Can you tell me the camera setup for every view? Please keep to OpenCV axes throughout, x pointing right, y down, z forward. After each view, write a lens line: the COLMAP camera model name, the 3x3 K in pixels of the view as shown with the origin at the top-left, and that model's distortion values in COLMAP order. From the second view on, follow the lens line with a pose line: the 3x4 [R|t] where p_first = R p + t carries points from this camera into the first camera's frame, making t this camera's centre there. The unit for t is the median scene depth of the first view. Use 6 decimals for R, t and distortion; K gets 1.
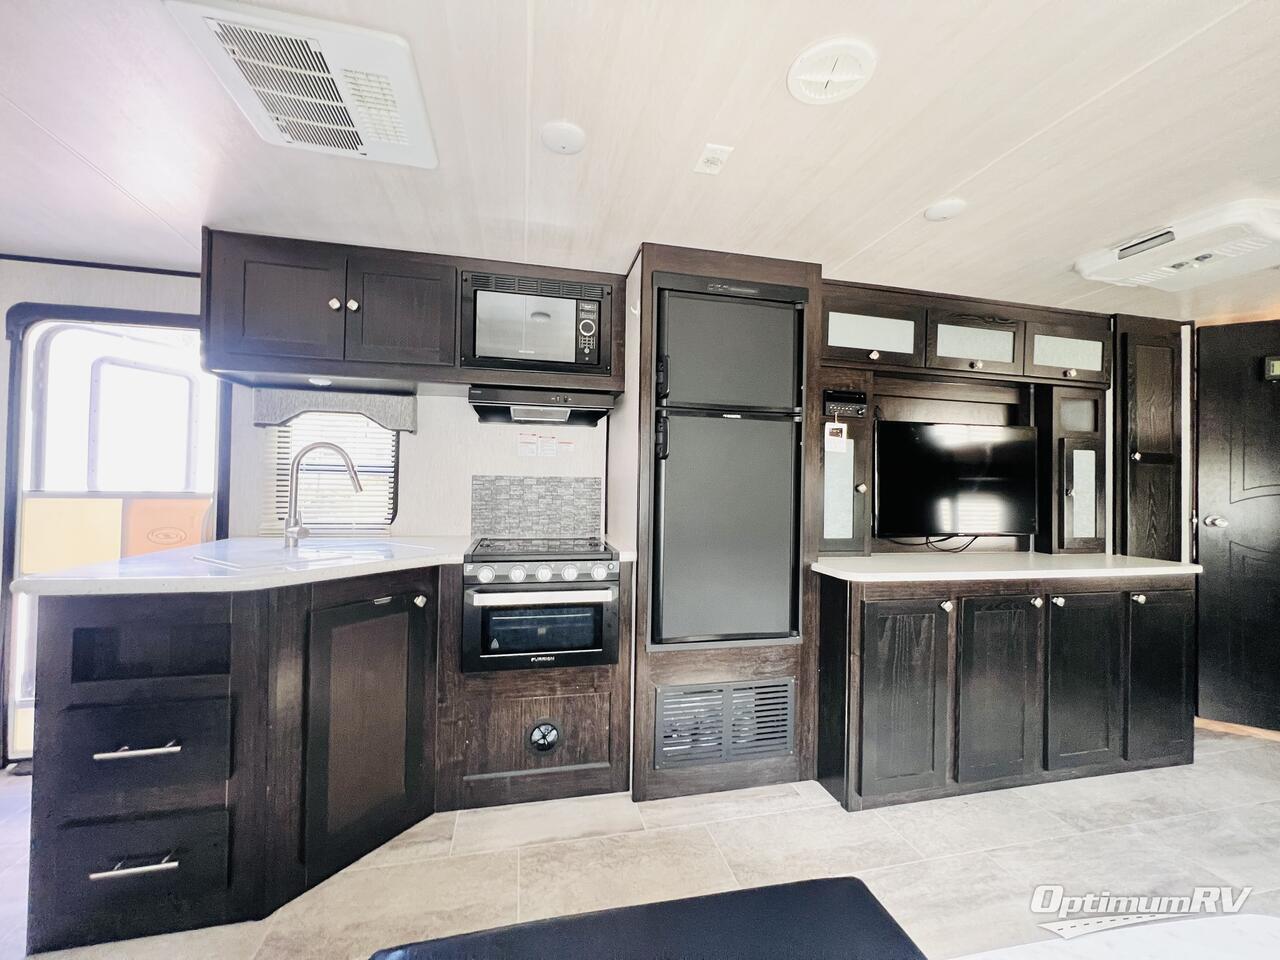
lens RADIAL K [[516.0, 0, 640.5], [0, 516.0, 475.2], [0, 0, 1]] dist [-0.004855, 0.001665]
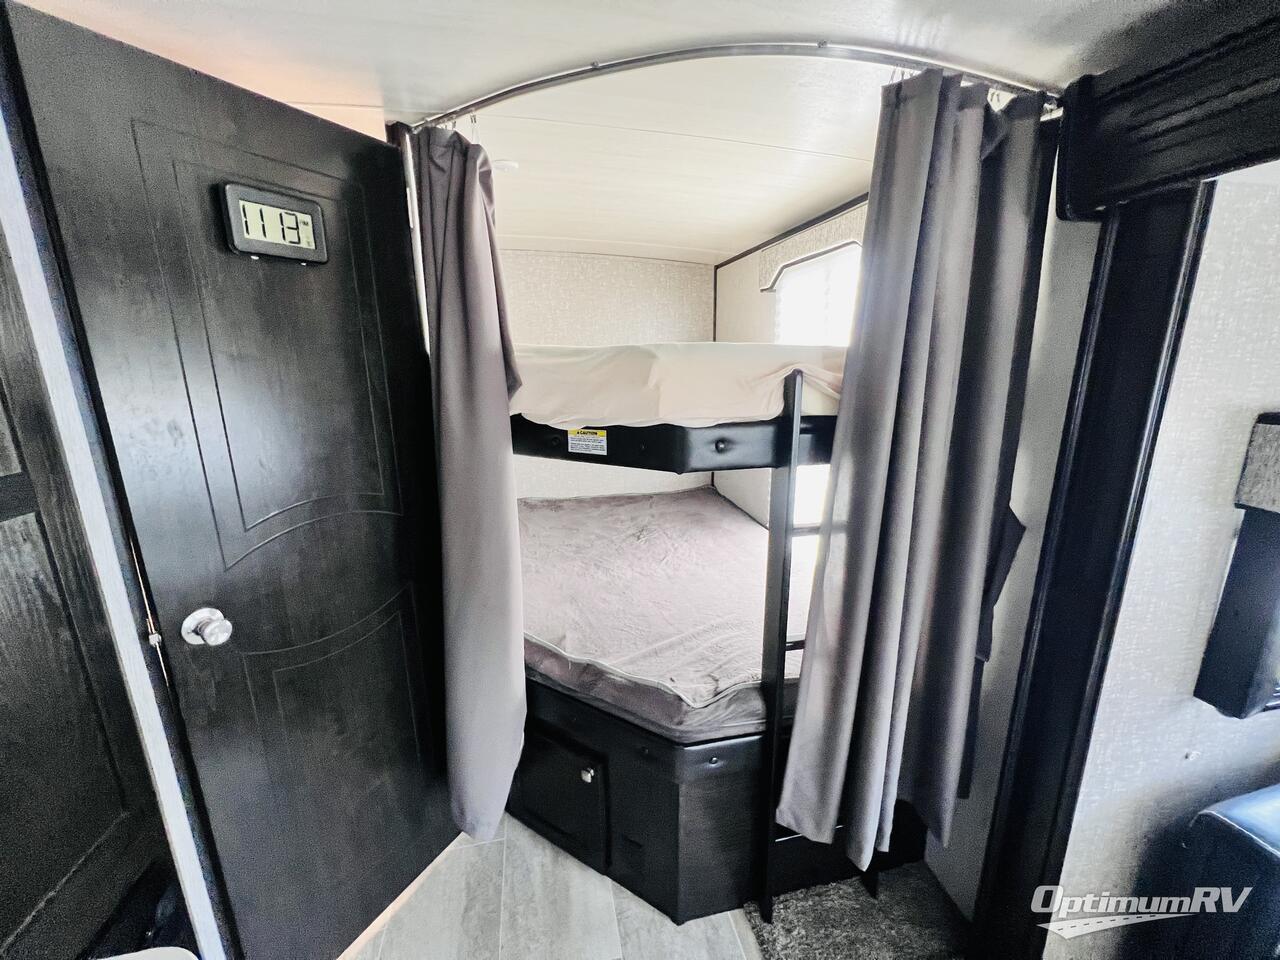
lens RADIAL K [[516.0, 0, 641.7], [0, 516.0, 477.7], [0, 0, 1]] dist [-0.004855, 0.001665]
pose [[0.018963, -0.247016, 0.968826, 0.899741], [0.001819, 0.969007, 0.247027, -0.127244], [-0.999819, -0.002923, 0.018825, 0.770290]]
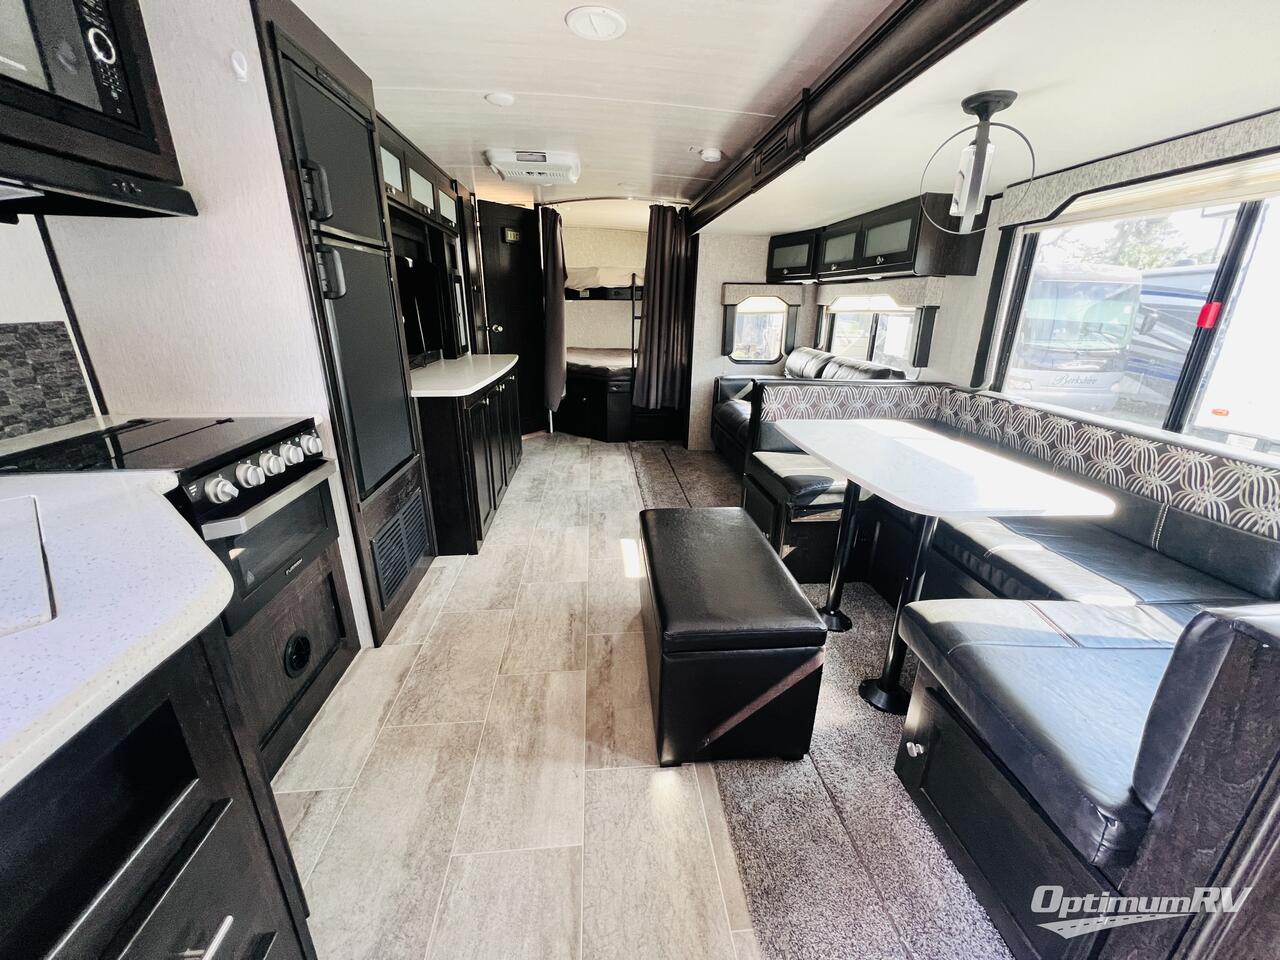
lens RADIAL K [[516.0, 0, 639.3], [0, 516.0, 478.2], [0, 0, 1]] dist [-0.004855, 0.001665]
pose [[0.140766, -0.337422, 0.930769, -0.683121], [-0.018161, 0.939092, 0.343185, -0.046708], [-0.989876, -0.065212, 0.126065, 0.316422]]
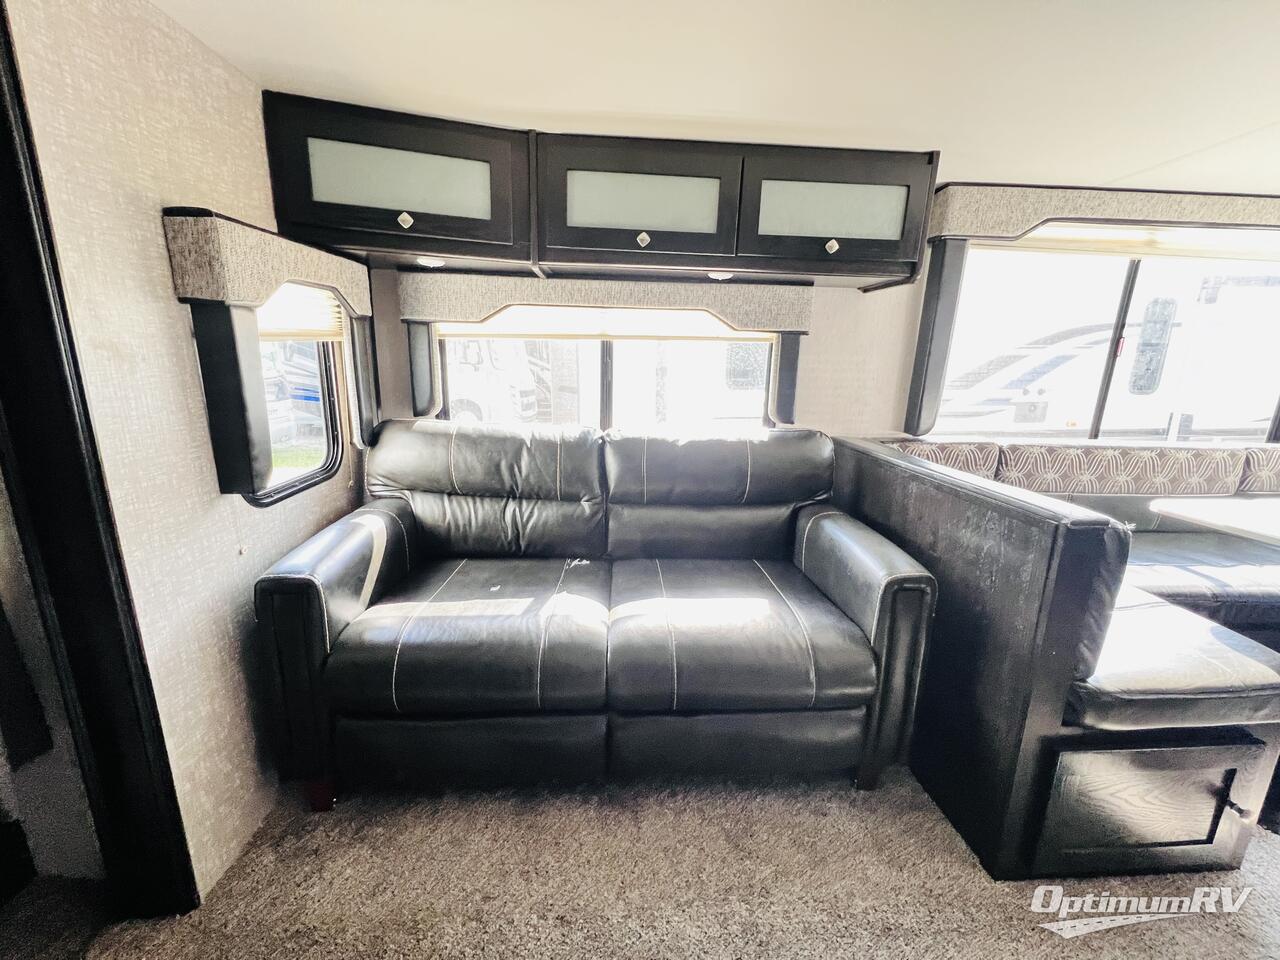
lens RADIAL K [[516.0, 0, 638.1], [0, 516.0, 476.5], [0, 0, 1]] dist [-0.004855, 0.001665]
pose [[-0.984166, -0.084982, 0.155550, 0.829977], [-0.047197, 0.971531, 0.232165, 0.024356], [-0.170852, 0.221147, -0.960158, 0.693329]]
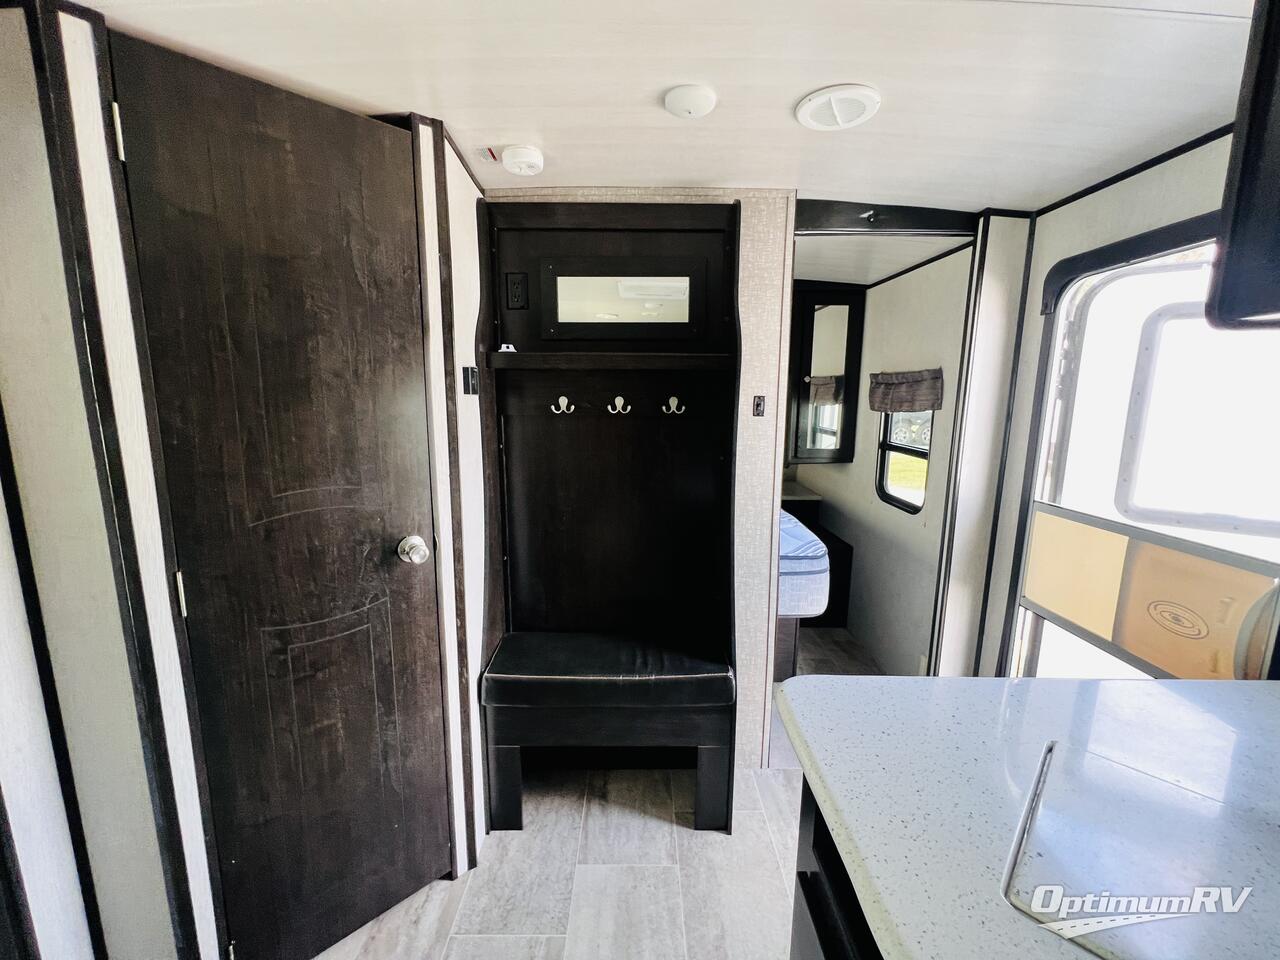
lens RADIAL K [[516.0, 0, 641.3], [0, 516.0, 475.1], [0, 0, 1]] dist [-0.004855, 0.001665]
pose [[-0.217243, 0.134143, -0.966856, -0.251846], [0.001902, 0.990568, 0.137006, -0.117009], [0.976116, 0.027924, -0.215449, 0.520666]]
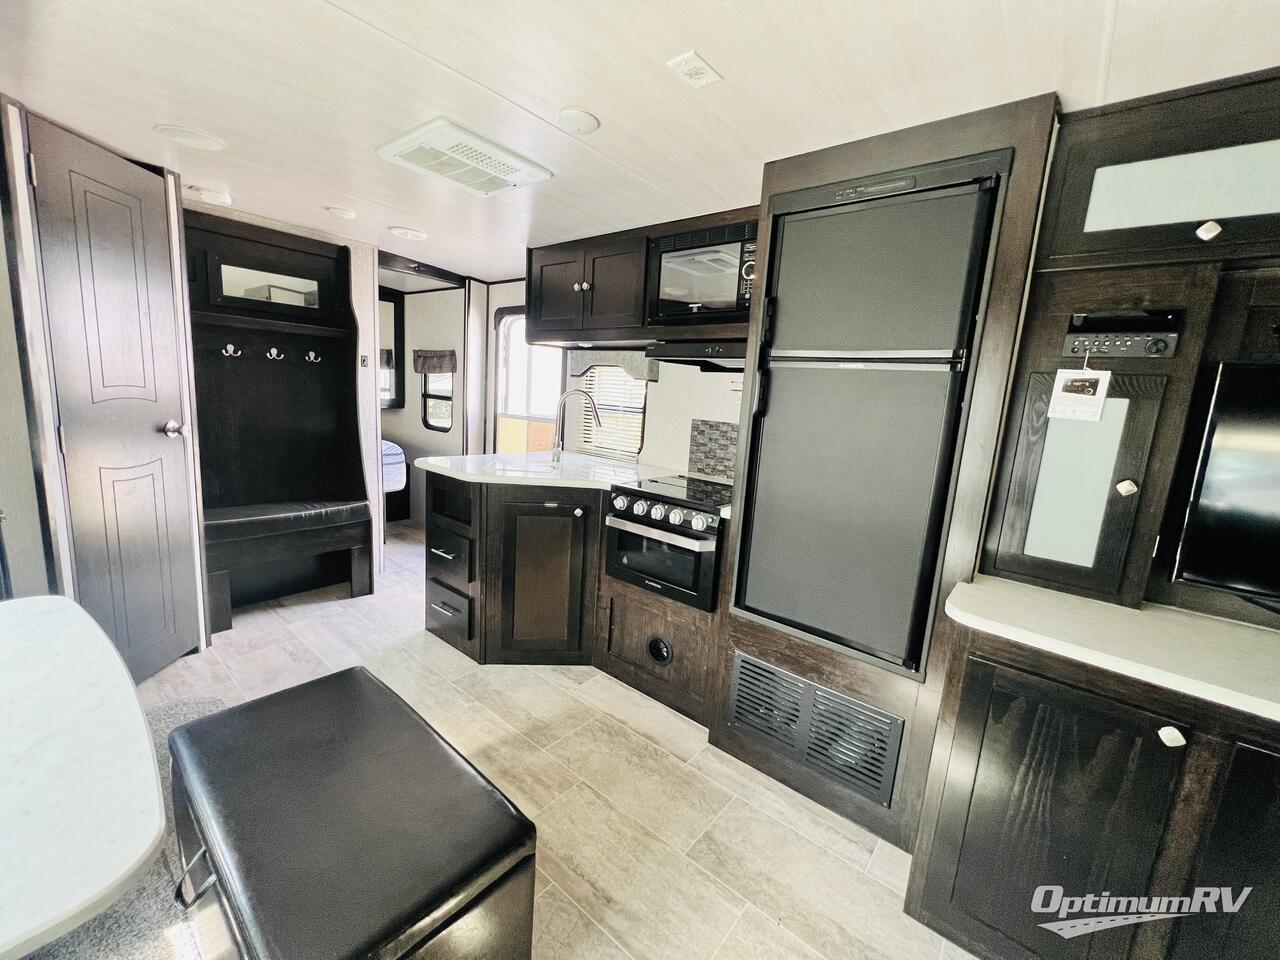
lens RADIAL K [[516.0, 0, 636.0], [0, 516.0, 475.9], [0, 0, 1]] dist [-0.004855, 0.001665]
pose [[0.603547, 0.149349, -0.783215, 0.551411], [-0.041863, 0.986881, 0.155926, -0.052615], [0.796228, -0.061321, 0.601881, 0.240808]]
